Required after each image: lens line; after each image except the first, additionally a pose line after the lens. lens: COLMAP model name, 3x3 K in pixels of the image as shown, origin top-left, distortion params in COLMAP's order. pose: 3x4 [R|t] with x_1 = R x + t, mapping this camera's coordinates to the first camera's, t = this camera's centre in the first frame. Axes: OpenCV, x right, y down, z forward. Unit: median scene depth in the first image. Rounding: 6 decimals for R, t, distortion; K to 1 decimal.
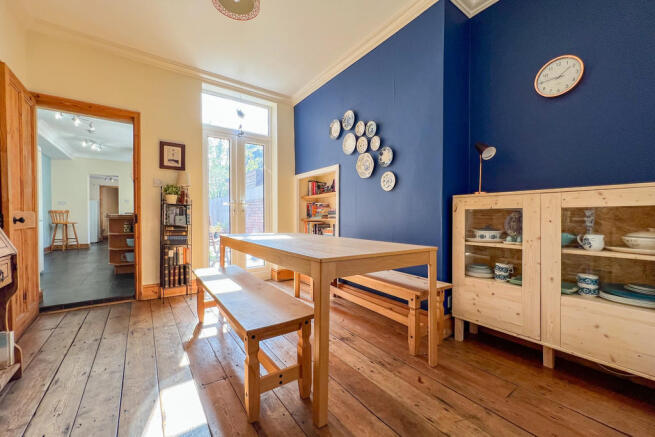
lens RADIAL K [[266.8, 0, 331.1], [0, 266.8, 216.8], [0, 0, 1]] dist [-0.019338, 0.004174]
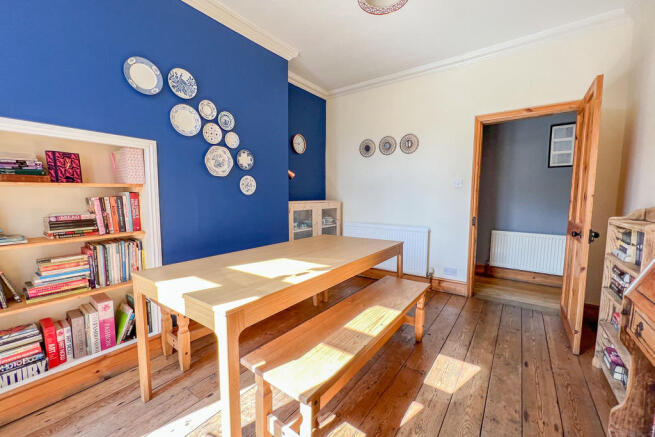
lens RADIAL K [[266.8, 0, 325.0], [0, 266.8, 220.3], [0, 0, 1]] dist [-0.019338, 0.004174]
pose [[-0.323481, -0.073549, 0.943372, -0.803916], [0.019008, 0.996268, 0.084191, -0.076718], [-0.946044, 0.045166, -0.320876, 1.007331]]
